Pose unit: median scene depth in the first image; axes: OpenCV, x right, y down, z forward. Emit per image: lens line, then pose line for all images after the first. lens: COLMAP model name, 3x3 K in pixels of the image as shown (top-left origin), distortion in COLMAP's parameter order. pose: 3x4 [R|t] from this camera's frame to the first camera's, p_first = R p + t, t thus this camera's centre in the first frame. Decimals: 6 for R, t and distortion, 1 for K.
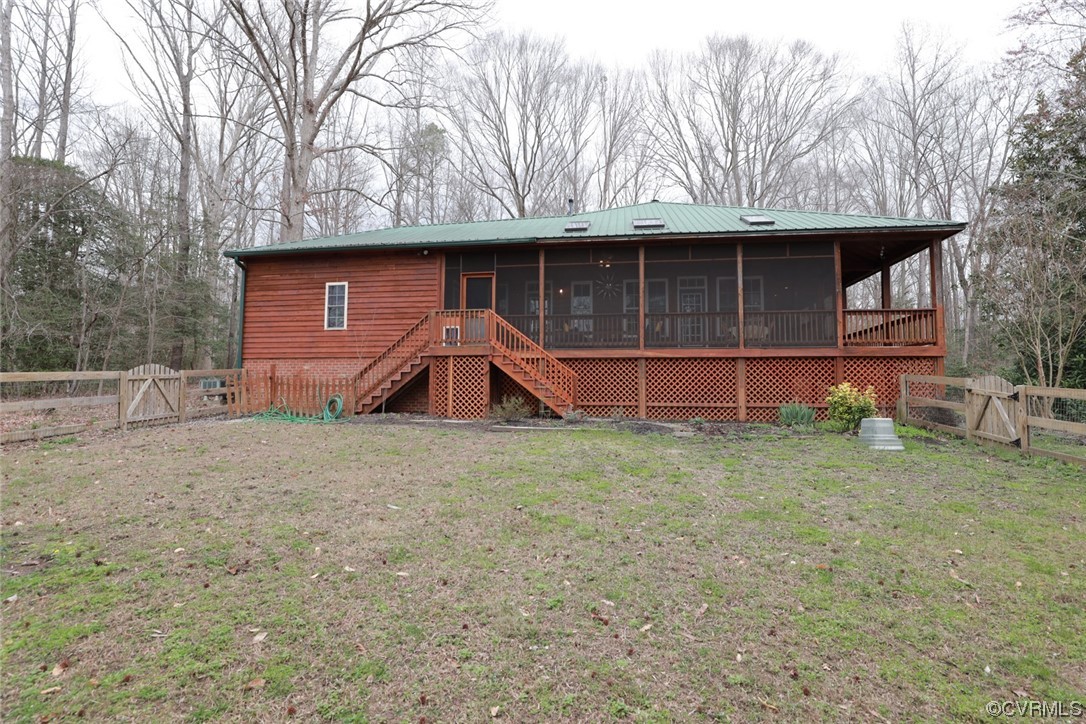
lens RADIAL K [[492.2, 0, 543.0], [0, 492.2, 362.0], [0, 0, 1]] dist [-0.002913, -0.000312]
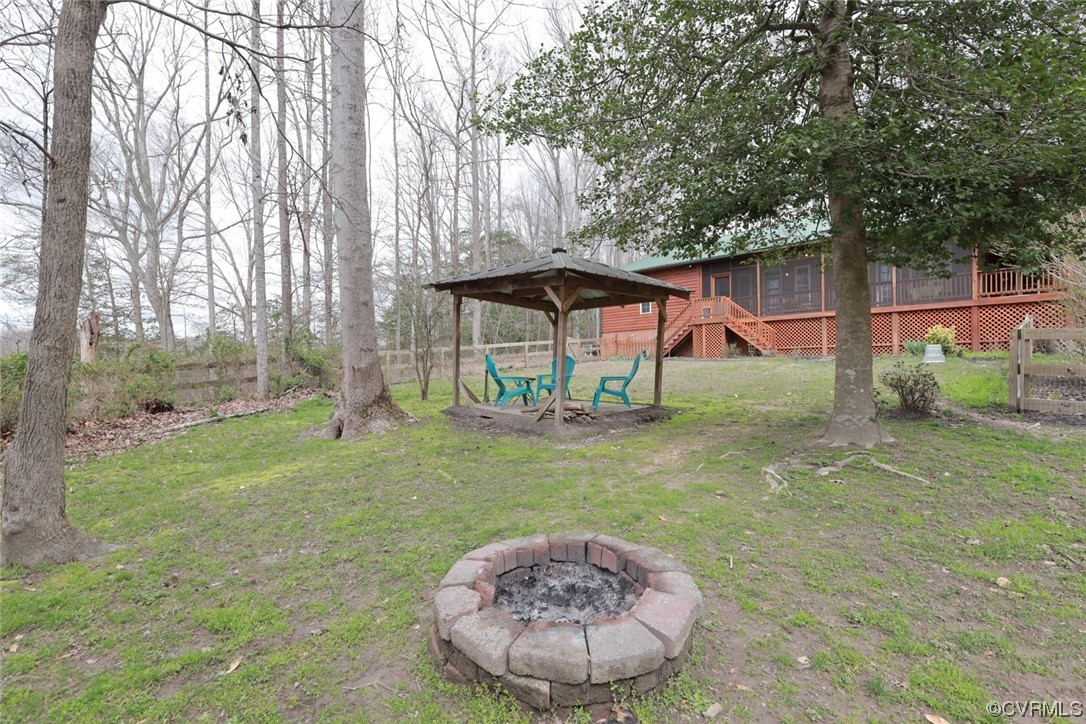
lens RADIAL K [[492.2, 0, 543.0], [0, 492.2, 362.0], [0, 0, 1]] dist [-0.002913, -0.000312]
pose [[0.797925, -0.021564, -0.602371, 0.426966], [0.059159, 0.997337, 0.042661, 0.014769], [0.599847, -0.069676, 0.797075, -0.801544]]
